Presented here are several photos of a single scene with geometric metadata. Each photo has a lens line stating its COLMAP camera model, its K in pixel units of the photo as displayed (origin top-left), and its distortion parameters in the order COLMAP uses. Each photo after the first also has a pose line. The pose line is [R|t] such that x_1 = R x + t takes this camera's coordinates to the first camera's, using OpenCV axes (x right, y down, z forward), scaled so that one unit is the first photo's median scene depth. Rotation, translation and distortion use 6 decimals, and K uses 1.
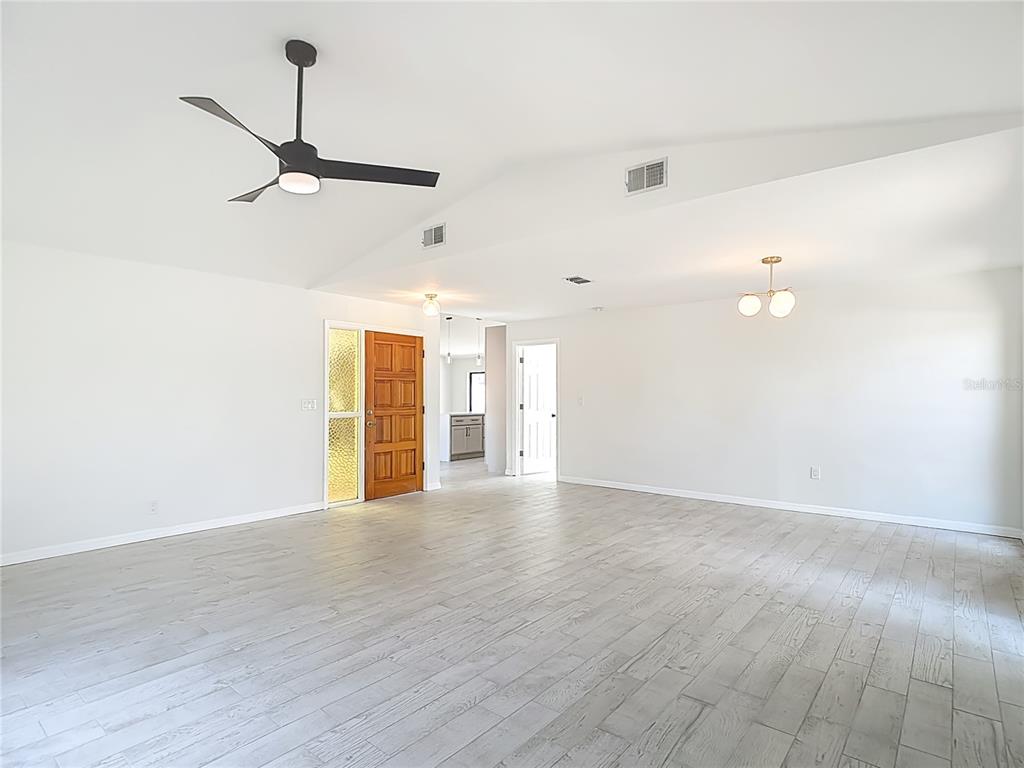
lens RADIAL K [[545.8, 0, 513.0], [0, 545.8, 387.9], [0, 0, 1]] dist [-0.000803, -0.001554]
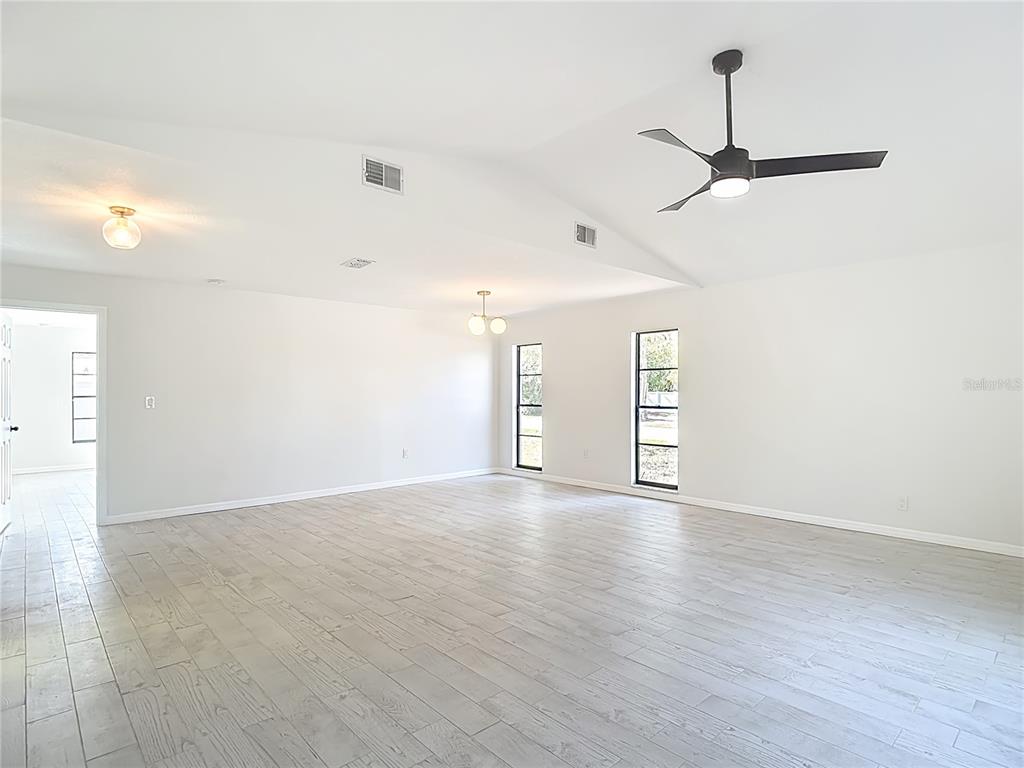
lens RADIAL K [[545.8, 0, 513.9], [0, 545.8, 387.9], [0, 0, 1]] dist [-0.000803, -0.001554]
pose [[0.138937, 0.008613, 0.990264, -1.219717], [-0.013747, 0.999883, -0.006768, 0.013989], [-0.990206, -0.012673, 0.139039, 1.040209]]
